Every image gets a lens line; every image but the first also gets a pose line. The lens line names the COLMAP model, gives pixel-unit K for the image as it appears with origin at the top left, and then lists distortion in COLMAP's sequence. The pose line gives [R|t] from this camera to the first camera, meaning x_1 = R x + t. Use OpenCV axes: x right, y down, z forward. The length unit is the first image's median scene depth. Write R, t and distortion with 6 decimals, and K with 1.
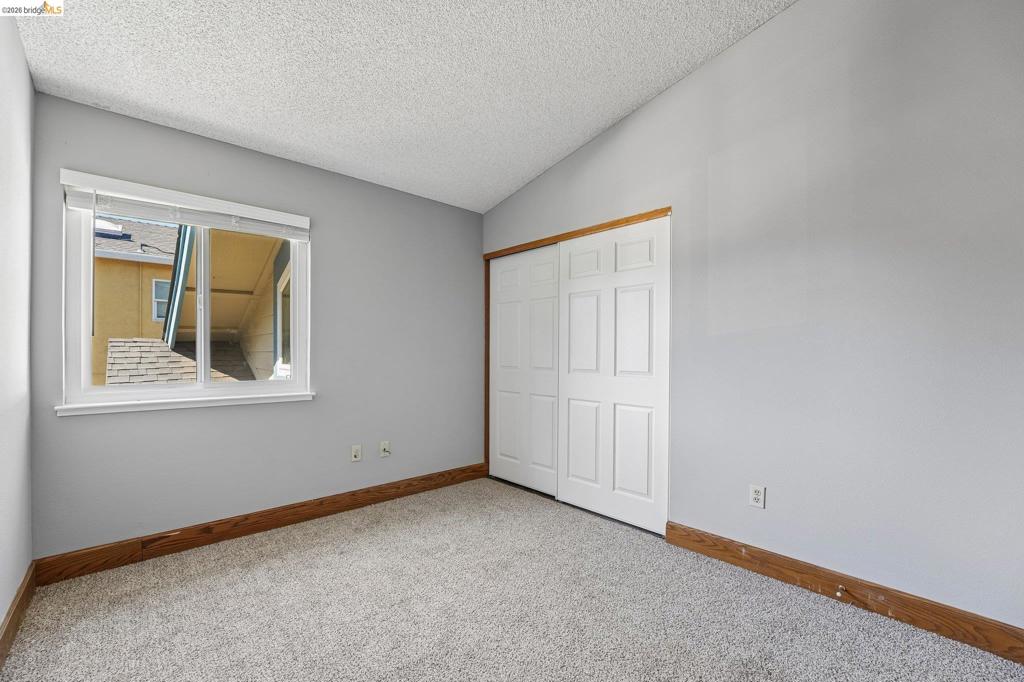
lens RADIAL K [[416.7, 0, 505.7], [0, 416.7, 358.8], [0, 0, 1]] dist [-0.010544, 0.000217]
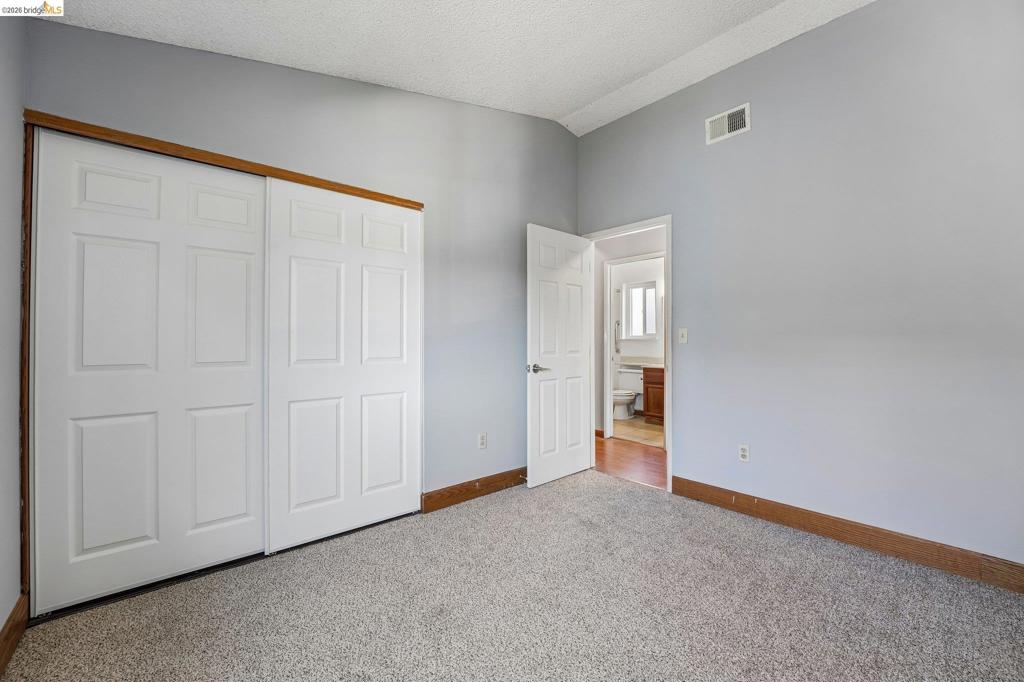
lens RADIAL K [[416.7, 0, 511.1], [0, 416.7, 334.8], [0, 0, 1]] dist [-0.010544, 0.000217]
pose [[0.035865, 0.004903, 0.999345, -0.597424], [0.009398, 0.999942, -0.005244, -0.013124], [-0.999312, 0.009580, 0.035817, 0.639582]]
